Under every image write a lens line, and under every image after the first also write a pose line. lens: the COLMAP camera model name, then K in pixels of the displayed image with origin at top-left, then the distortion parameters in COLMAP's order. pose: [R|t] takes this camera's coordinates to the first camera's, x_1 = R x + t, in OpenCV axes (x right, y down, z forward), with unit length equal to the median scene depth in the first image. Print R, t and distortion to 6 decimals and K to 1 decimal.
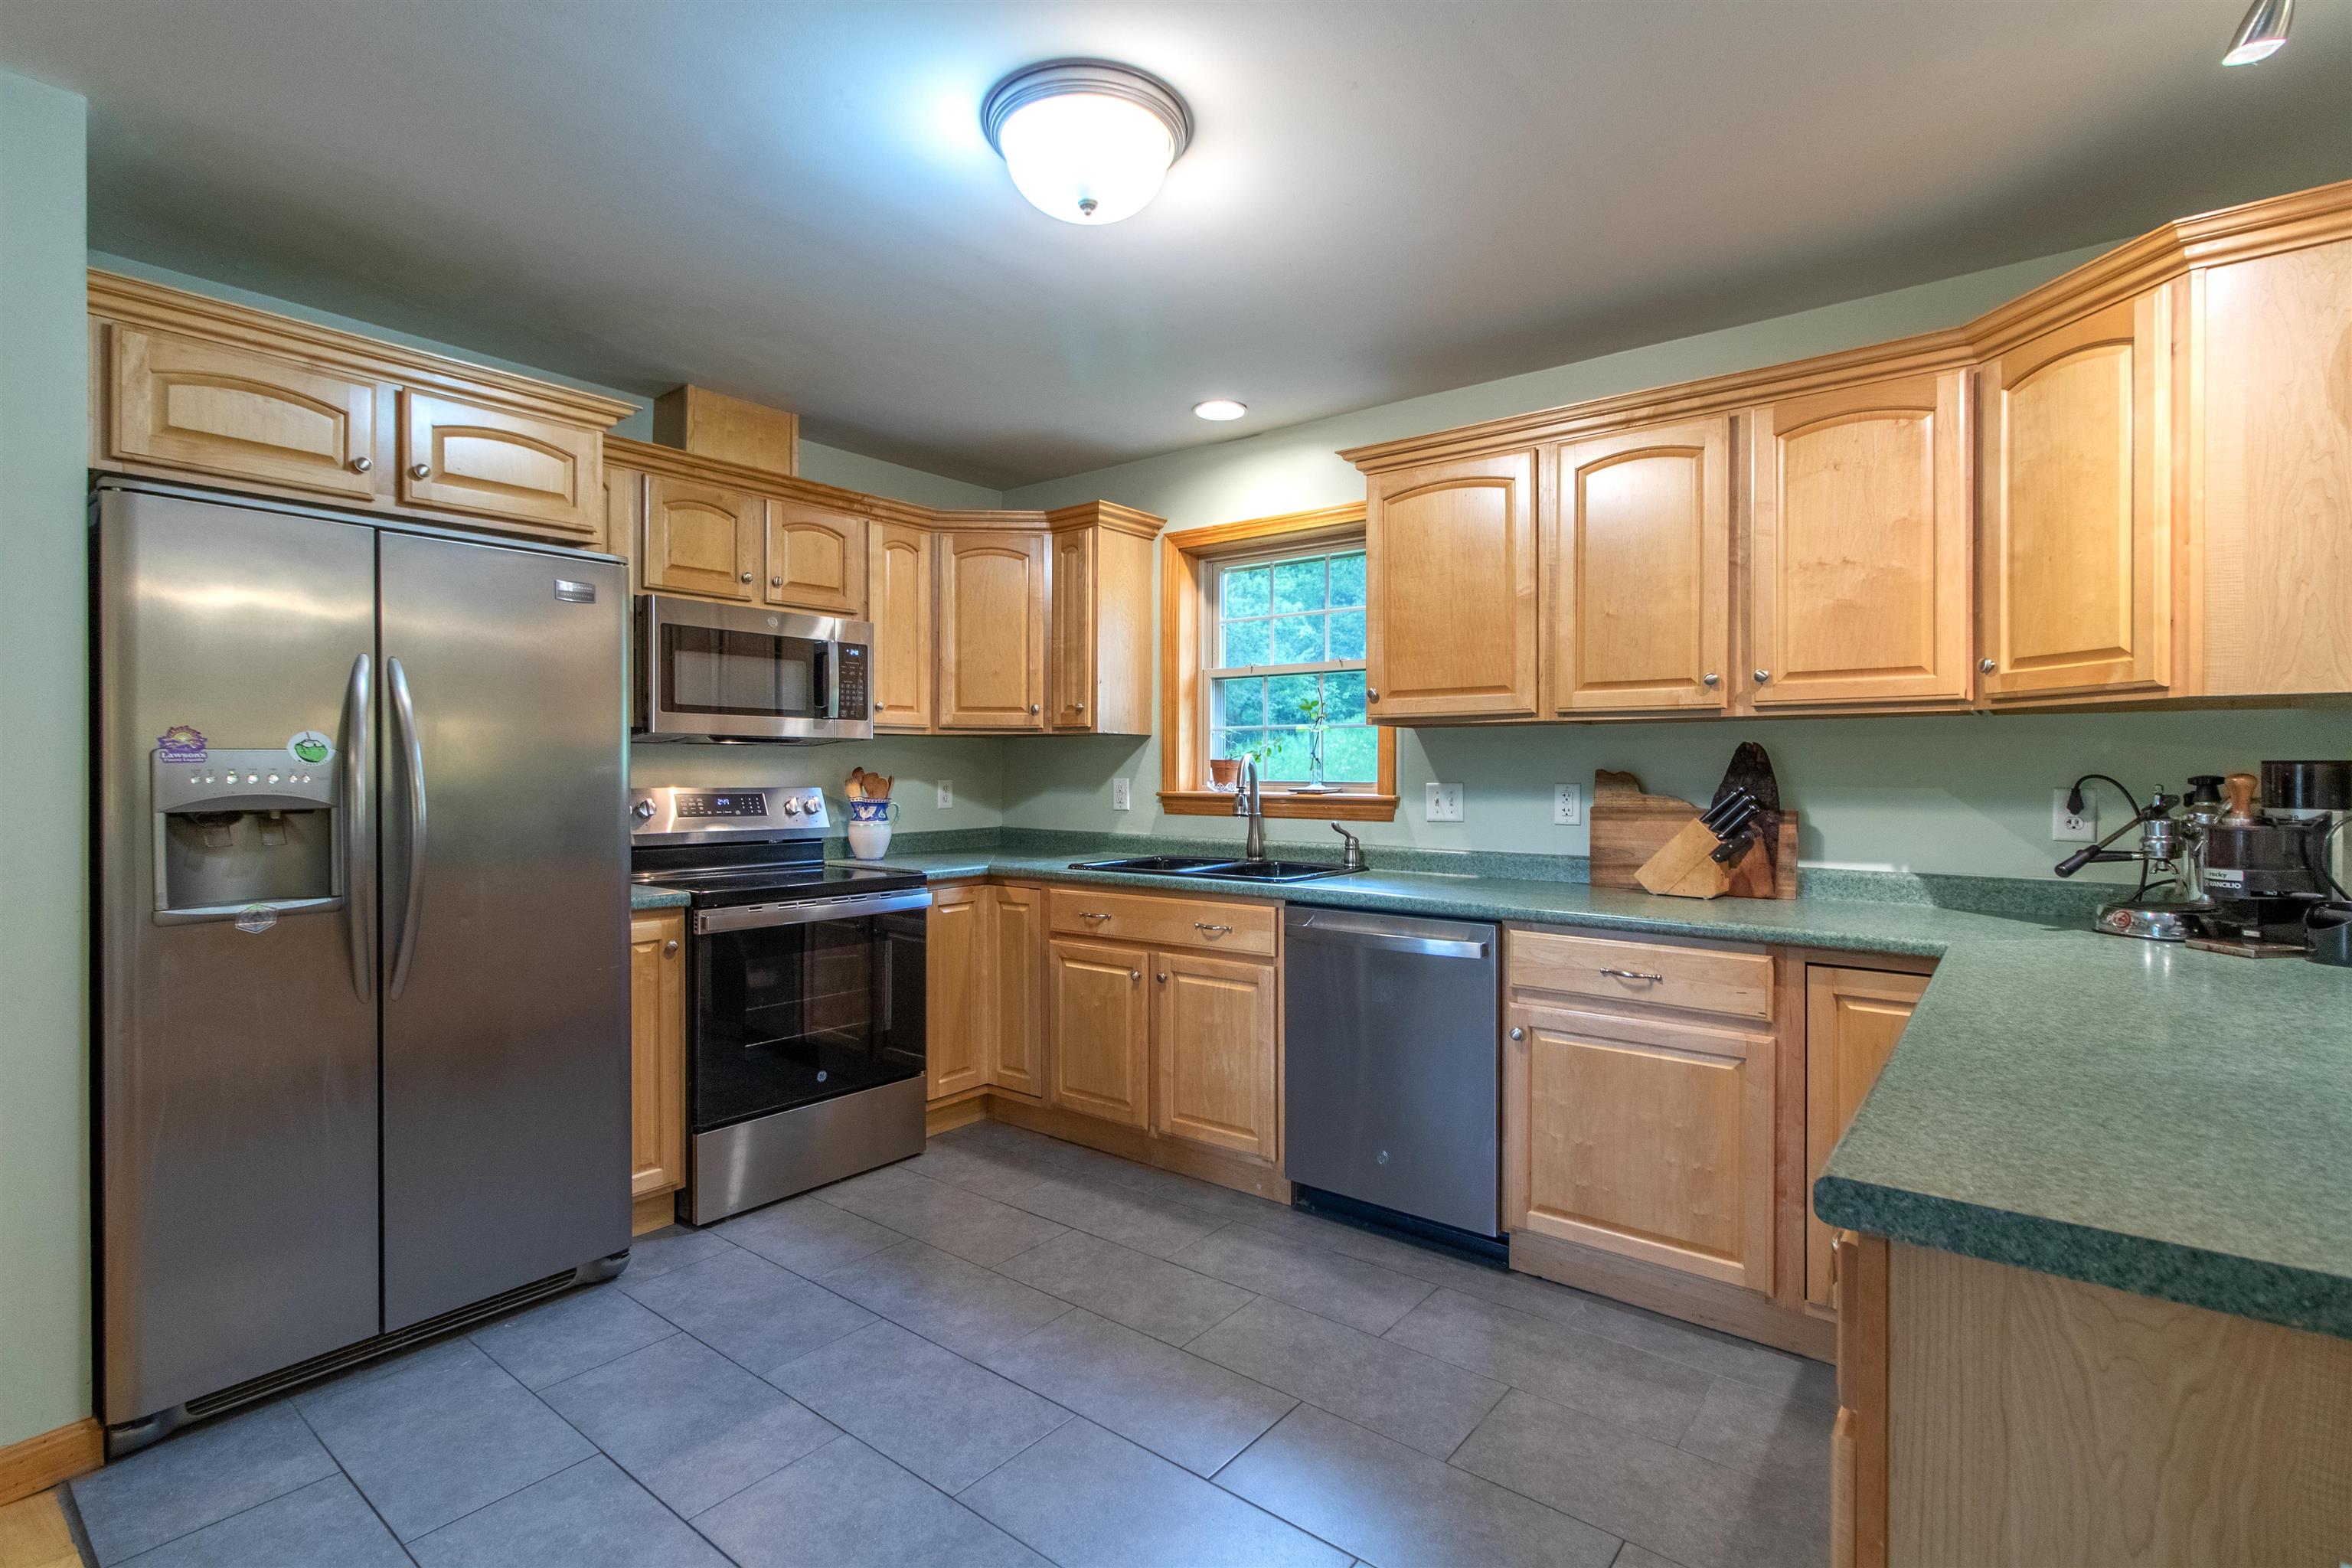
lens RADIAL K [[1099.4, 0, 1174.2], [0, 1099.4, 778.0], [0, 0, 1]] dist [-0.002766, -0.000730]
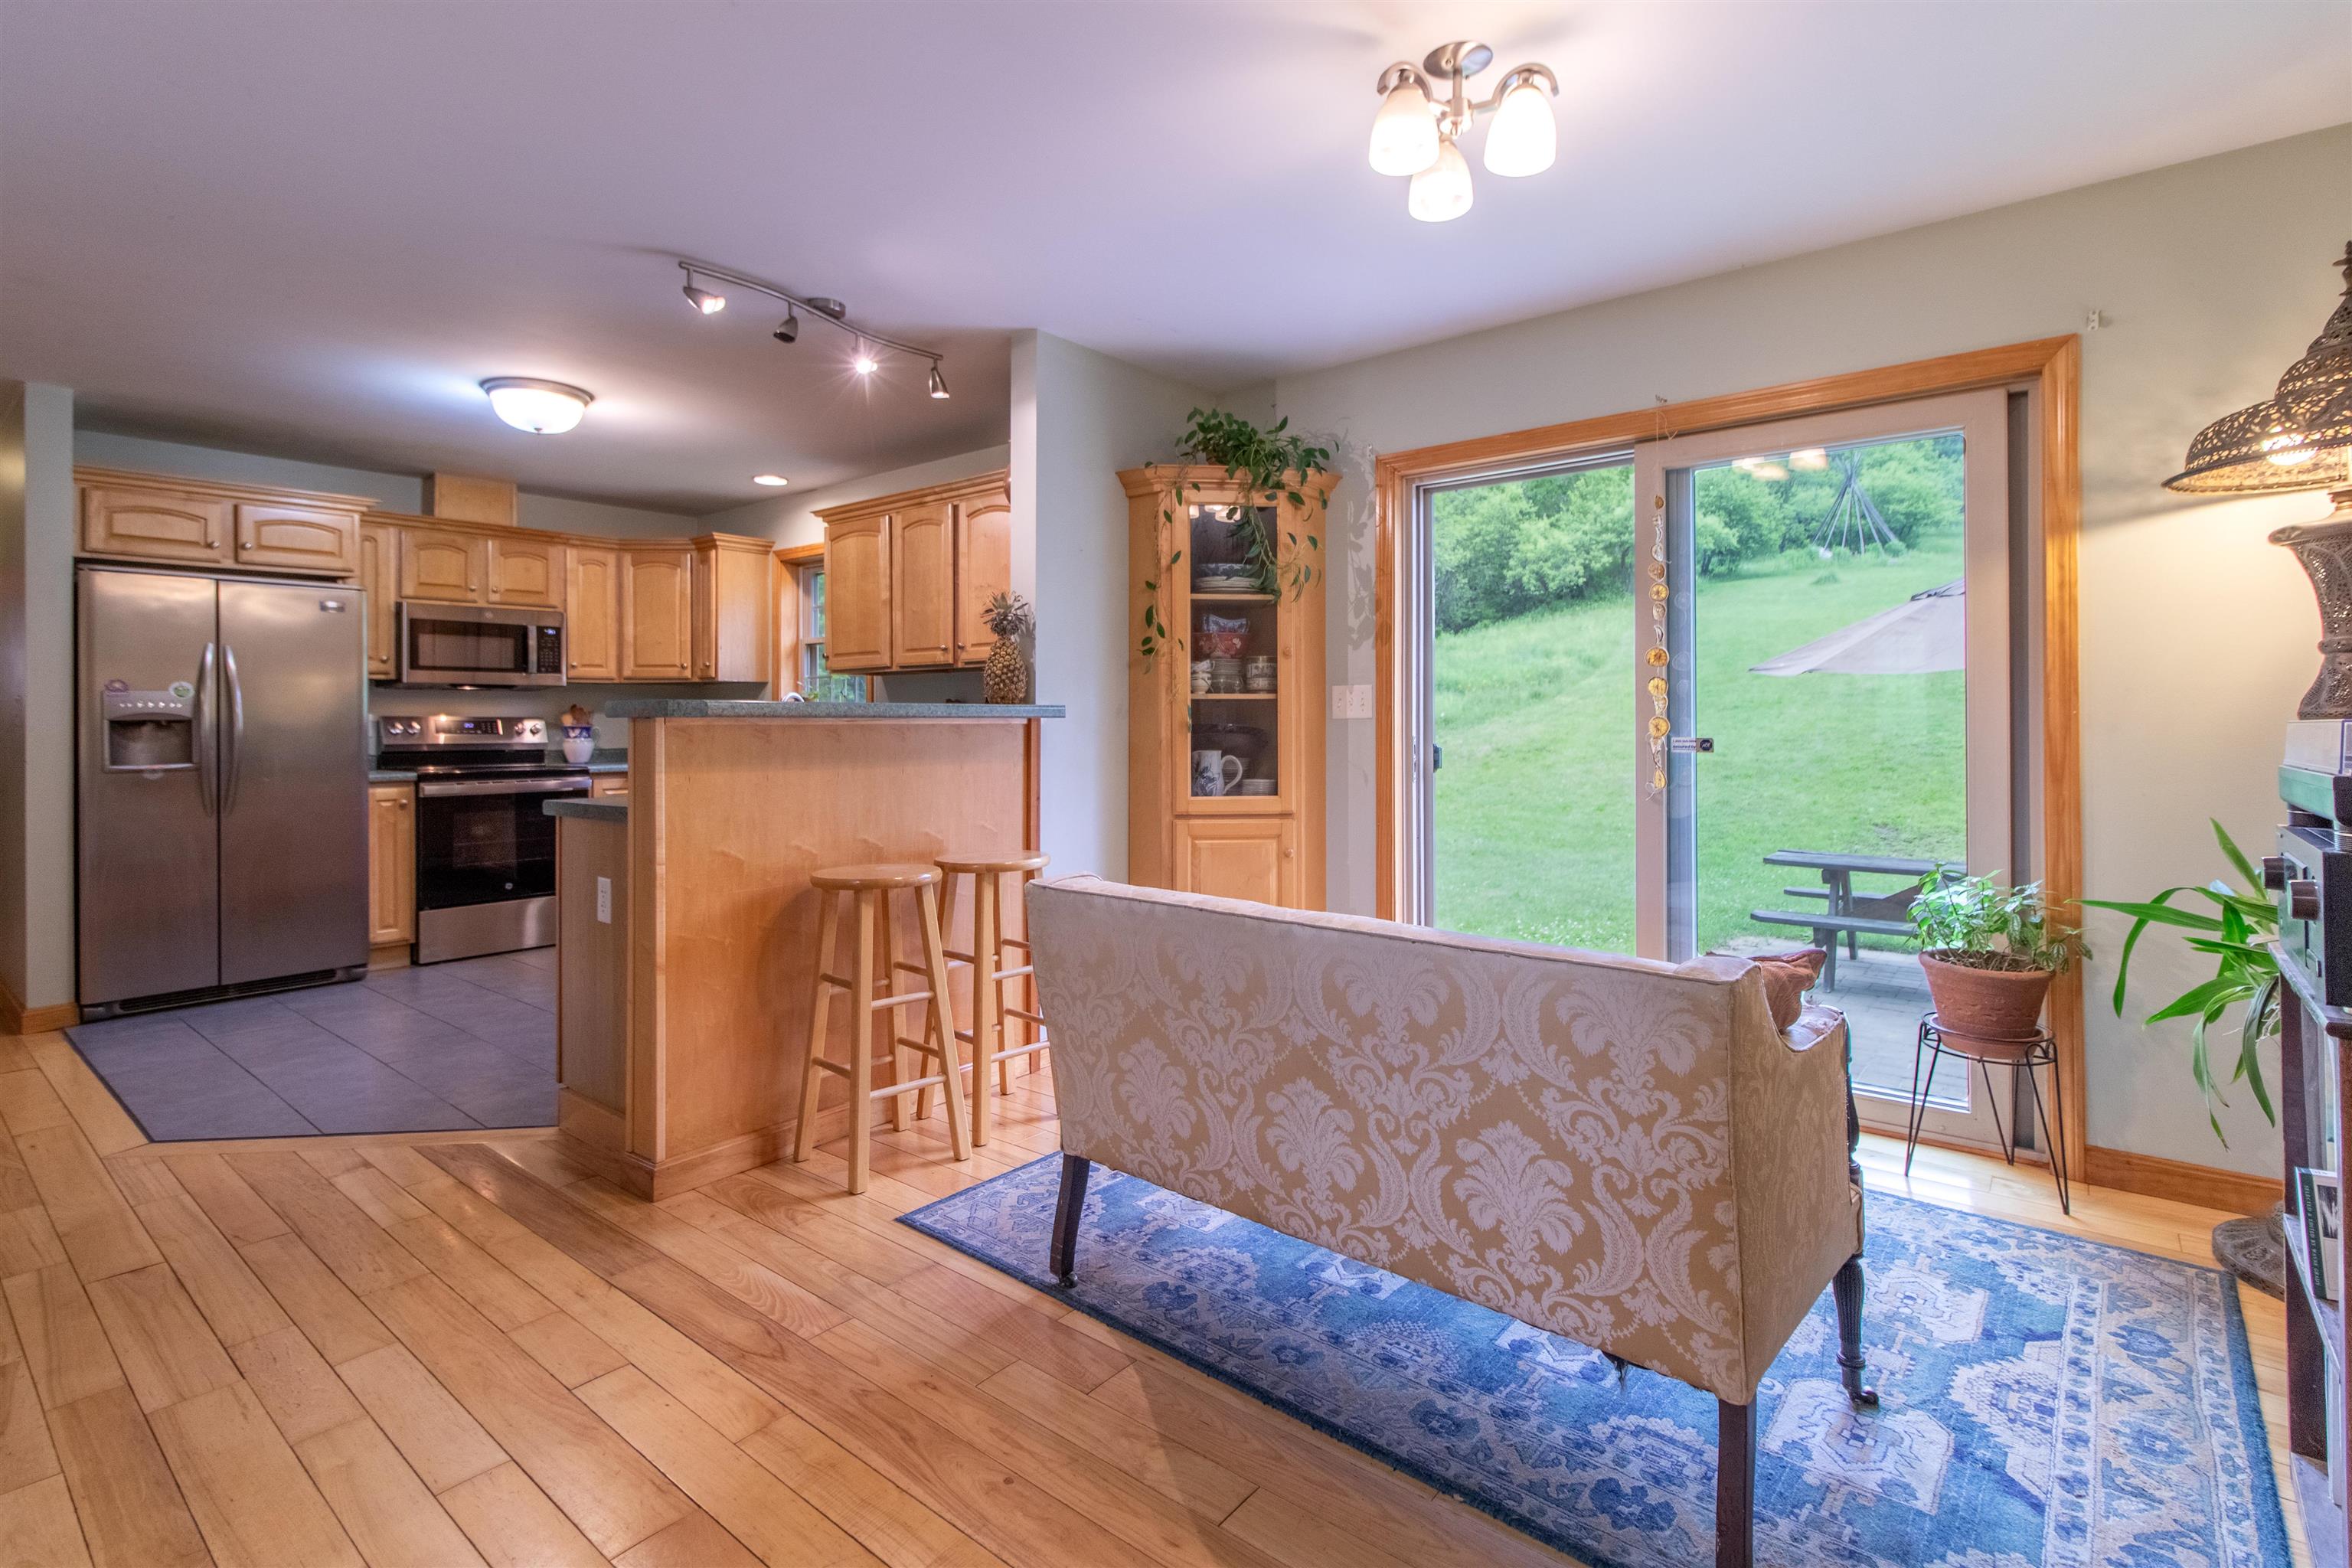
lens RADIAL K [[1099.4, 0, 1152.6], [0, 1099.4, 723.7], [0, 0, 1]] dist [-0.002766, -0.000730]
pose [[0.999665, -0.007269, -0.024858, 0.701191], [0.007149, 0.999962, -0.004912, 0.038351], [0.024893, 0.004732, 0.999679, -0.651652]]
